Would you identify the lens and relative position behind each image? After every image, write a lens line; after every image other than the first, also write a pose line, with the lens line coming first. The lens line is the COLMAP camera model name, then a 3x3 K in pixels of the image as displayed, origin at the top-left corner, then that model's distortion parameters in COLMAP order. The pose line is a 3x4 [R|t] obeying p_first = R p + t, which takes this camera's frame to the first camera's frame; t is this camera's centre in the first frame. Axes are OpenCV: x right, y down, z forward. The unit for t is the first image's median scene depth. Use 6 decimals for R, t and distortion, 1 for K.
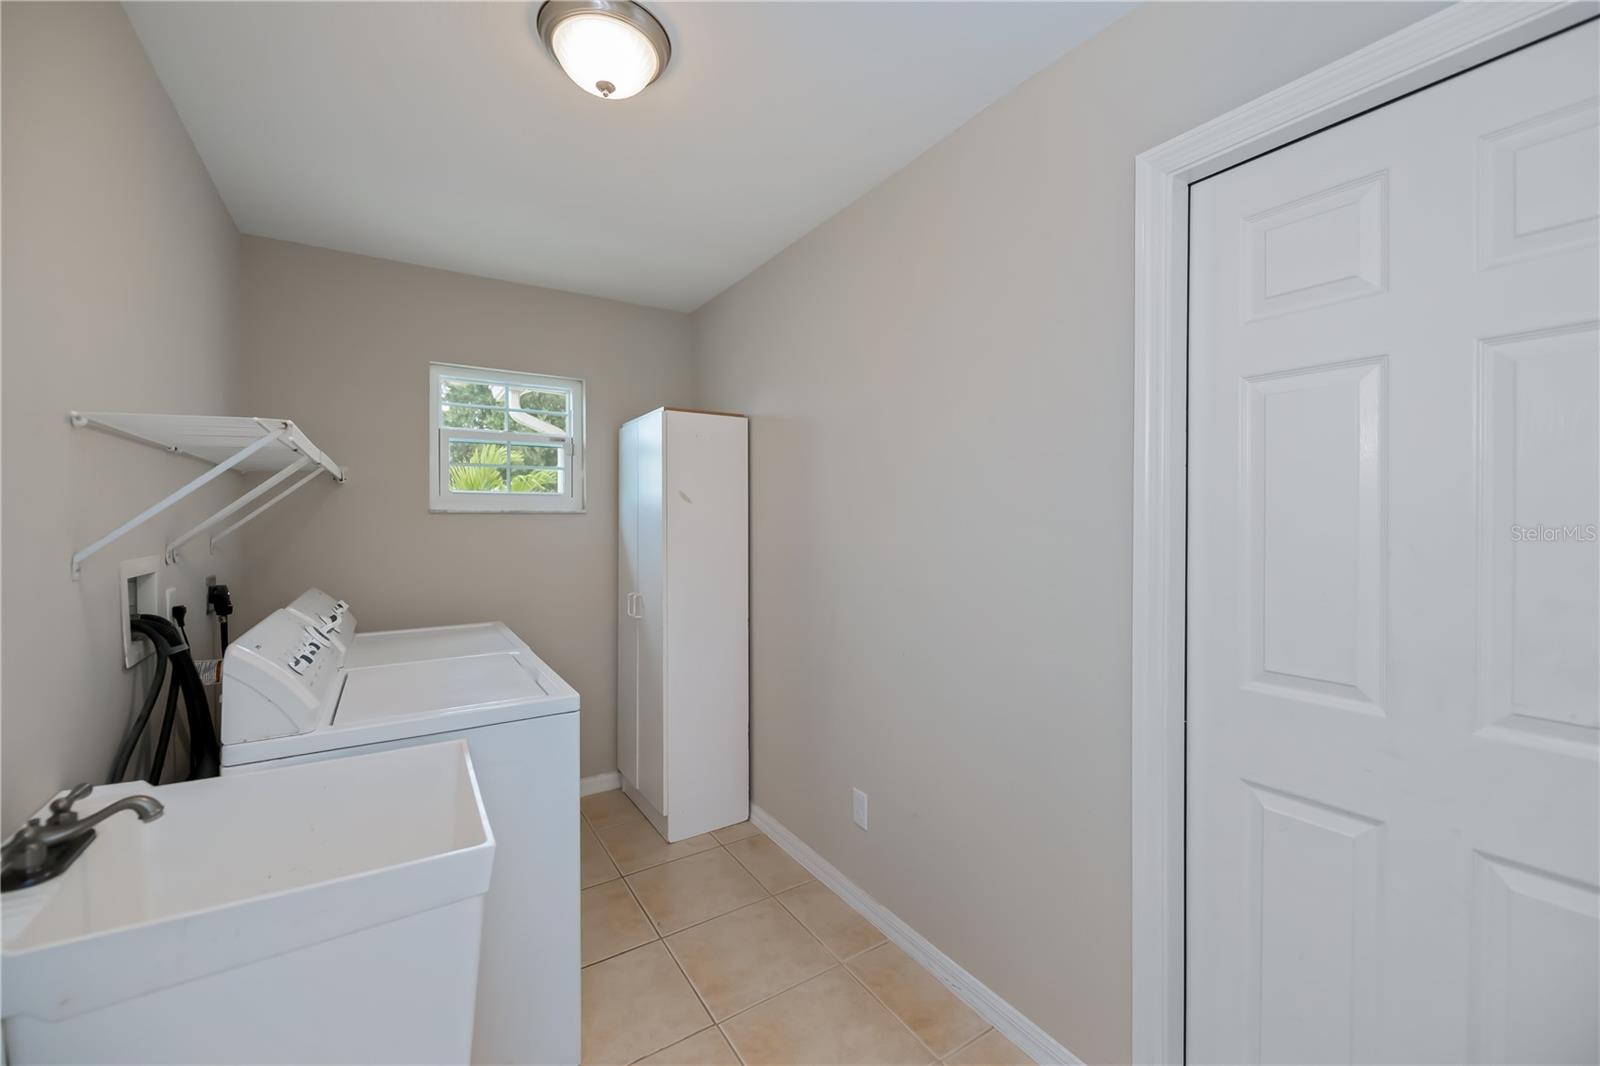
lens RADIAL K [[640.7, 0, 816.4], [0, 640.7, 530.2], [0, 0, 1]] dist [-0.003706, -0.000996]
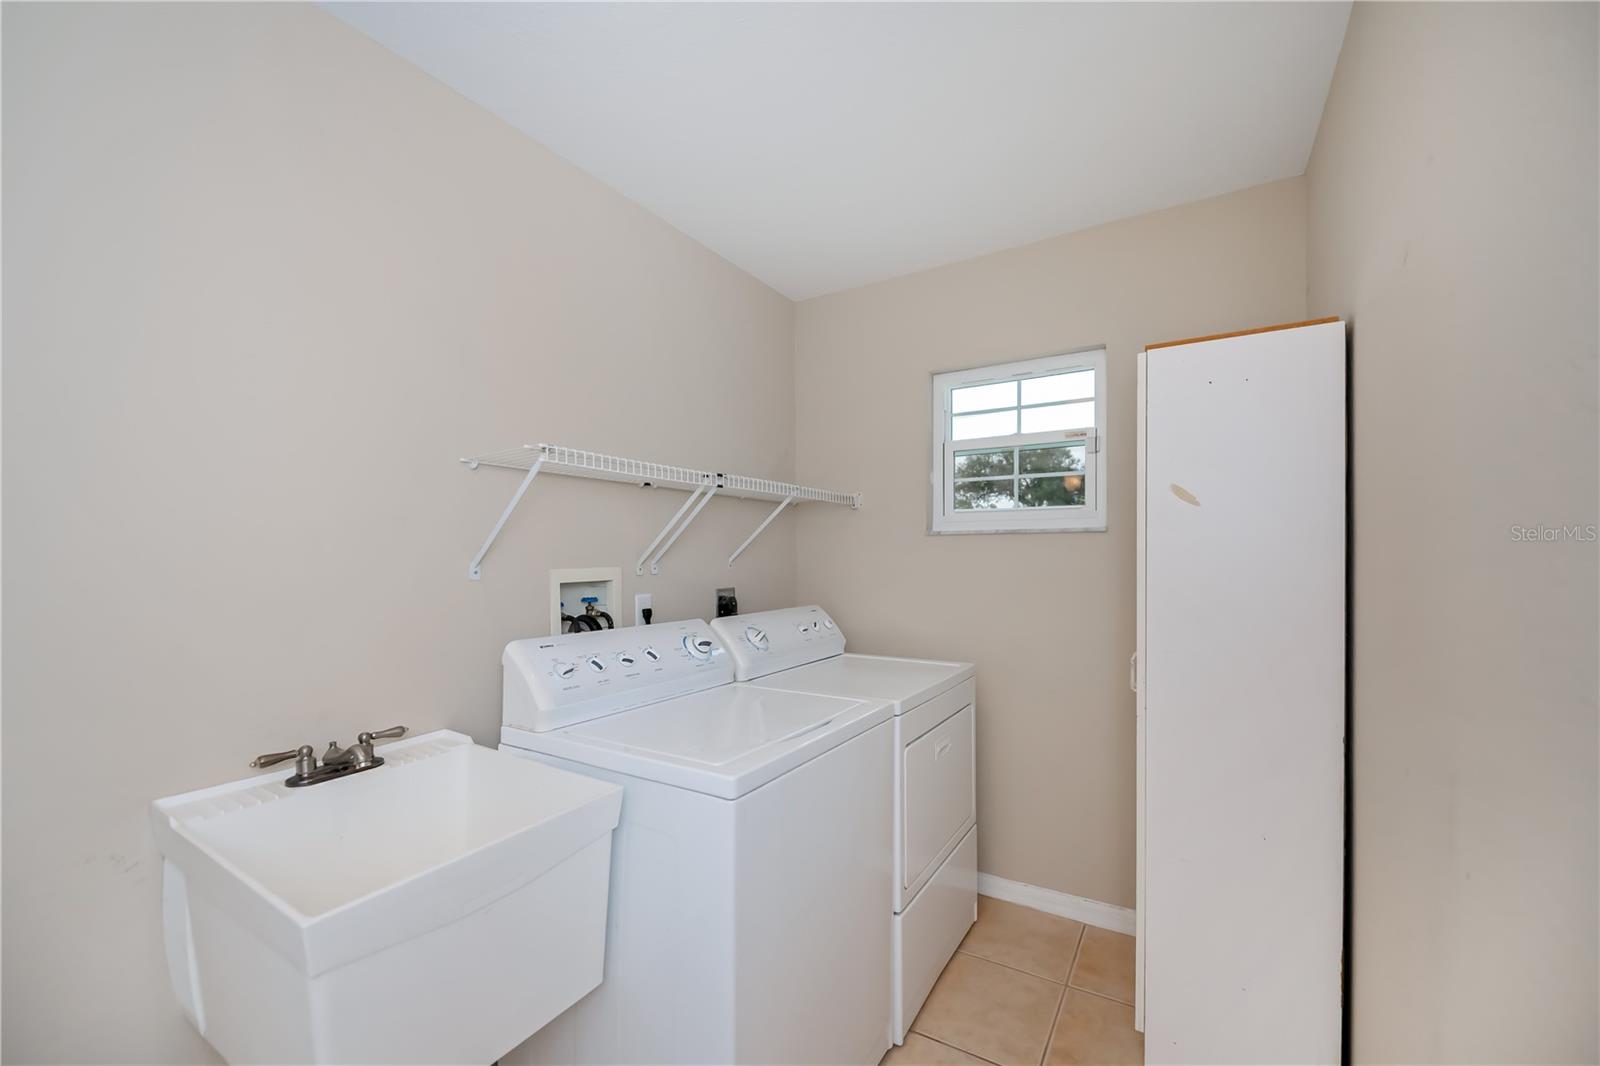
lens RADIAL K [[657.9, 0, 798.1], [0, 657.9, 557.4], [0, 0, 1]] dist [-0.000575, -0.000362]
pose [[0.413505, 0.004774, -0.910489, 0.176615], [-0.012450, 0.999922, -0.000411, 0.008292], [0.910417, 0.011506, 0.413532, 0.432122]]
